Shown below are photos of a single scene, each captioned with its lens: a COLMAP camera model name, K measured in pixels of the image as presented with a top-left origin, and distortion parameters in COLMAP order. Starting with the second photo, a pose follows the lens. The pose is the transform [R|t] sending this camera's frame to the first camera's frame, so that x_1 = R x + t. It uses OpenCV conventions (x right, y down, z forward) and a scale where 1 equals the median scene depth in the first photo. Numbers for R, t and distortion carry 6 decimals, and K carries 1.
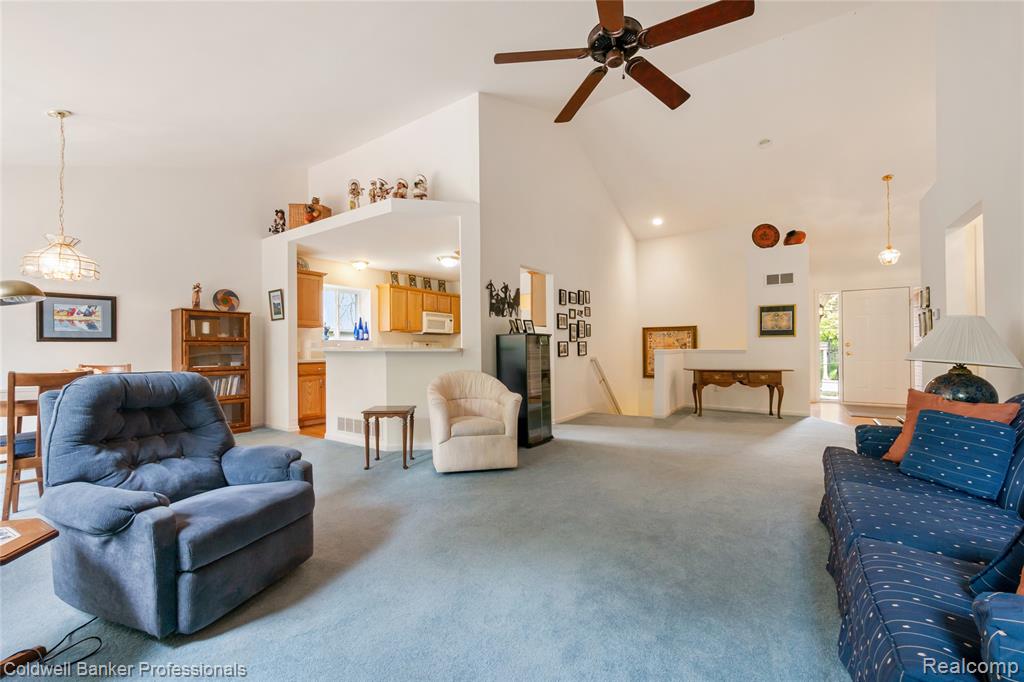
lens RADIAL K [[422.1, 0, 495.0], [0, 422.1, 341.9], [0, 0, 1]] dist [-0.002915, -0.000263]
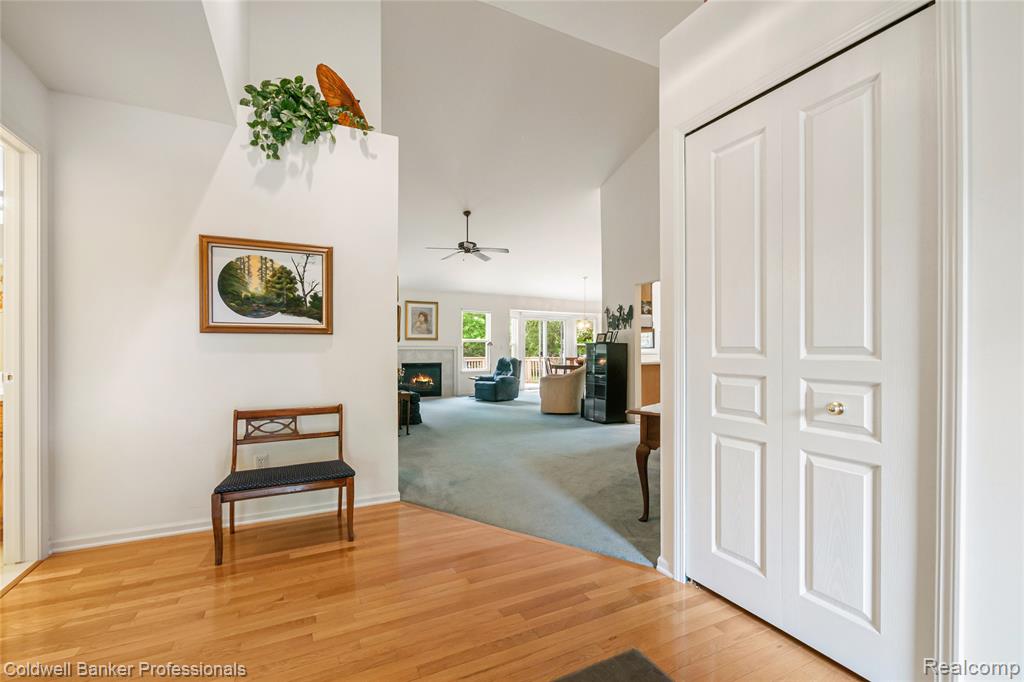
lens RADIAL K [[429.5, 0, 518.4], [0, 429.5, 351.2], [0, 0, 1]] dist [-0.000762, -0.000045]
pose [[-0.453084, 0.006427, -0.891445, 1.359715], [0.014963, 0.999888, -0.000396, 0.004072], [0.891342, -0.013518, -0.453130, 1.304332]]
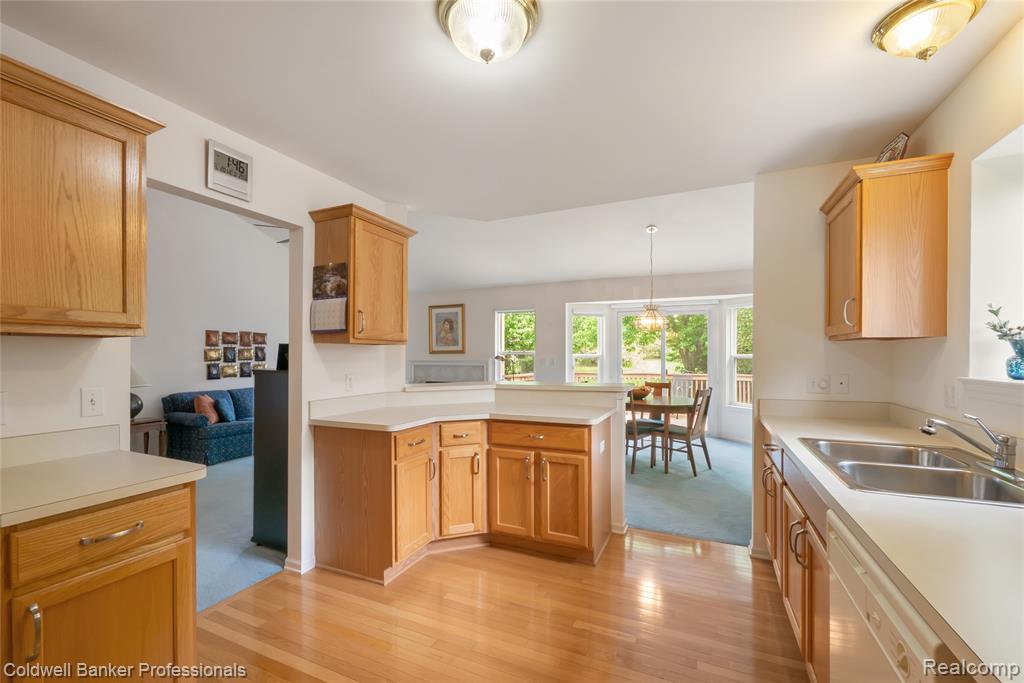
lens RADIAL K [[429.3, 0, 508.1], [0, 429.3, 356.3], [0, 0, 1]] dist [-0.002781, -0.000206]
pose [[-0.980223, 0.010611, -0.197612, -0.099883], [0.012668, 0.999878, -0.009150, -0.025947], [0.197491, -0.011472, -0.980238, 1.610499]]
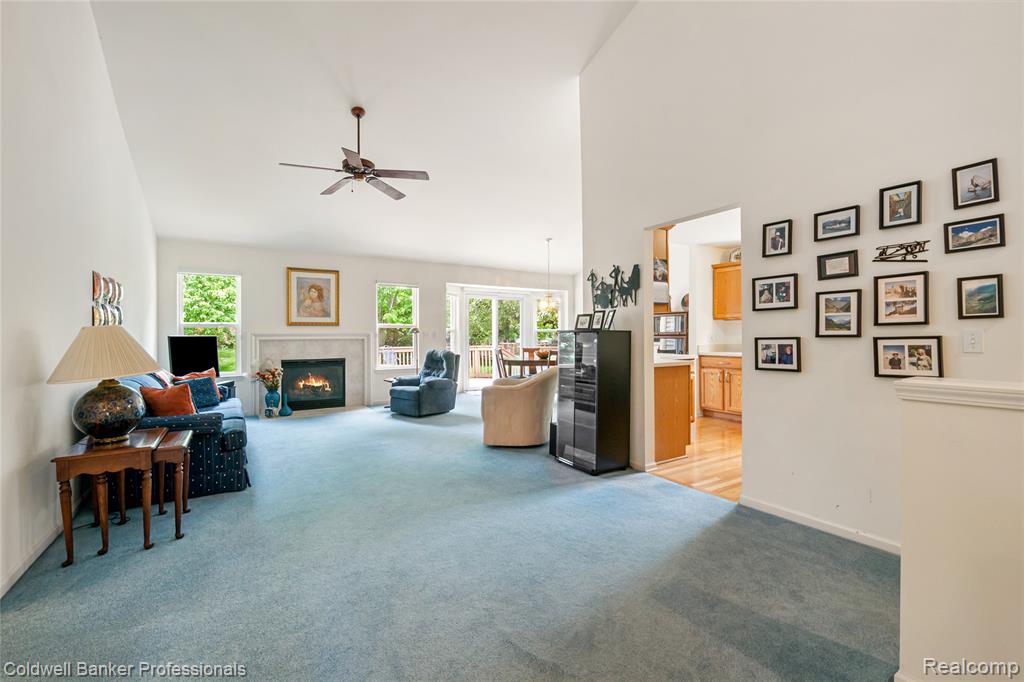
lens RADIAL K [[434.1, 0, 512.0], [0, 434.1, 341.0], [0, 0, 1]] dist [-0.000704, -0.000015]
pose [[-0.373448, 0.020908, -0.927415, 0.837576], [0.020546, 0.999687, 0.014264, -0.012798], [0.927424, -0.013727, -0.373761, 1.102426]]
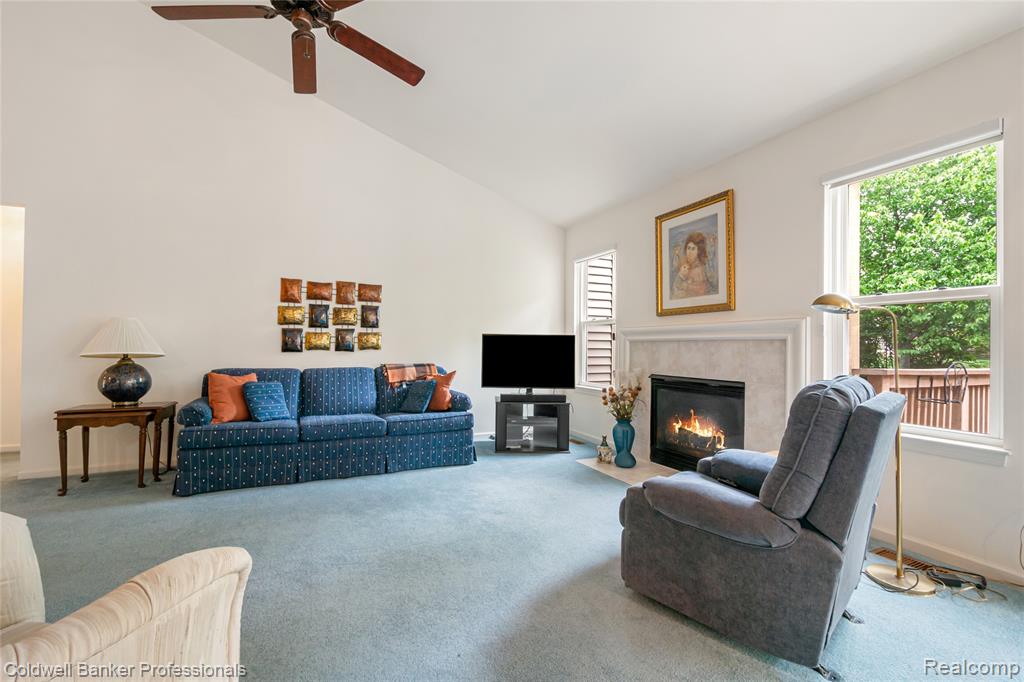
lens RADIAL K [[428.3, 0, 509.2], [0, 428.3, 342.7], [0, 0, 1]] dist [-0.002353, -0.000107]
pose [[-0.873953, 0.001943, 0.486007, -0.270391], [-0.012151, 0.999592, -0.025845, 0.015506], [-0.485859, -0.028493, -0.873573, 0.772554]]
